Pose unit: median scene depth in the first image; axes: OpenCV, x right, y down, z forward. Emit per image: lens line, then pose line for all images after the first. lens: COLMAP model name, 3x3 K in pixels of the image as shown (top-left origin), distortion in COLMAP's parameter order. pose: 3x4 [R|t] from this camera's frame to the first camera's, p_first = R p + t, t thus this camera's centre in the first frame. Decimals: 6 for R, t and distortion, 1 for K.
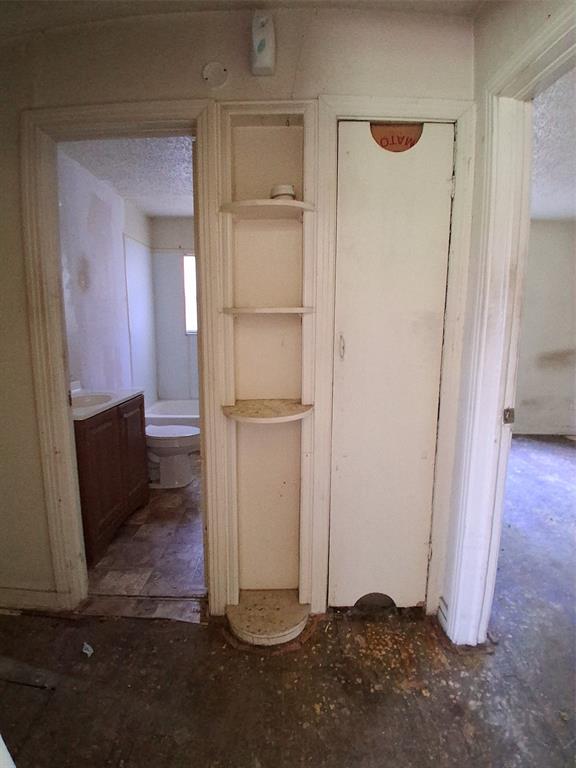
lens RADIAL K [[381.1, 0, 282.3], [0, 381.1, 384.5], [0, 0, 1]] dist [0.001628, -0.044228]
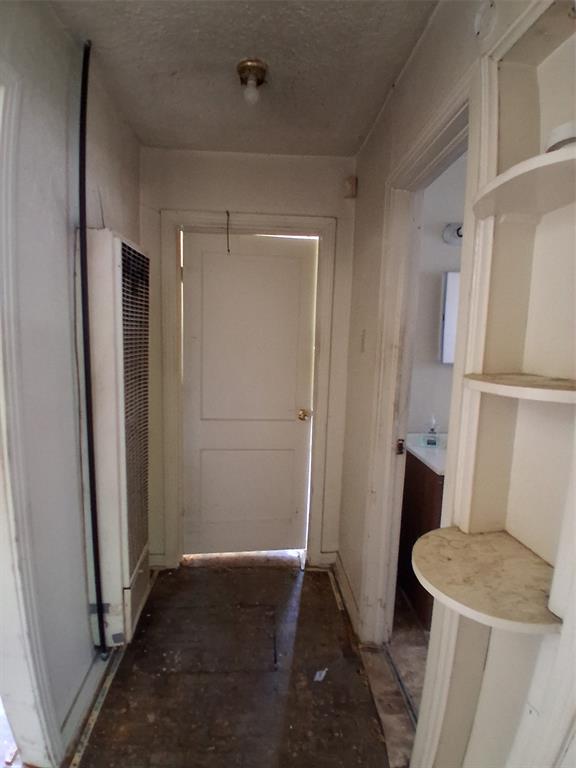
lens RADIAL K [[381.1, 0, 282.3], [0, 381.1, 384.5], [0, 0, 1]] dist [0.001628, -0.044228]
pose [[0.073870, 0.118340, -0.990222, 0.220568], [-0.175784, 0.978933, 0.103877, -0.099675], [0.981653, 0.166391, 0.093116, 0.325391]]
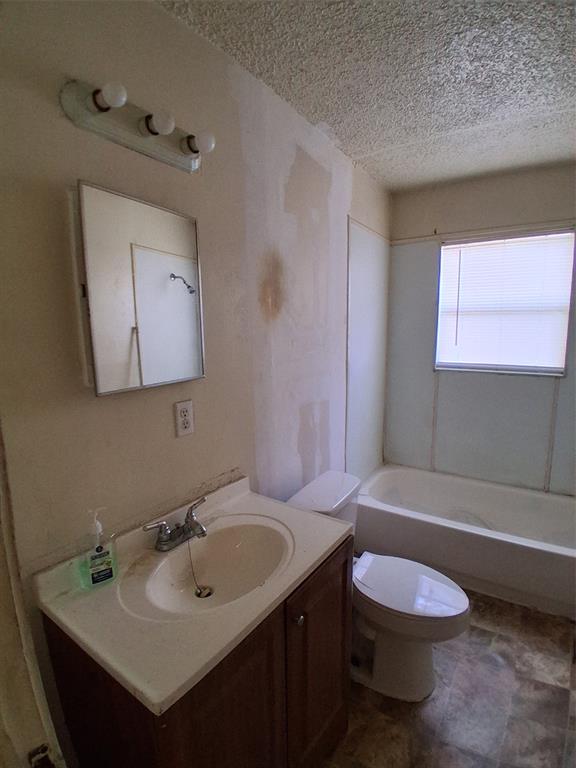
lens RADIAL K [[381.1, 0, 282.3], [0, 381.1, 384.5], [0, 0, 1]] dist [0.001628, -0.044228]
pose [[0.835396, 0.067286, -0.545514, -0.176432], [-0.074602, 0.997175, 0.008751, -0.141199], [0.544562, 0.033386, 0.838056, 0.502025]]
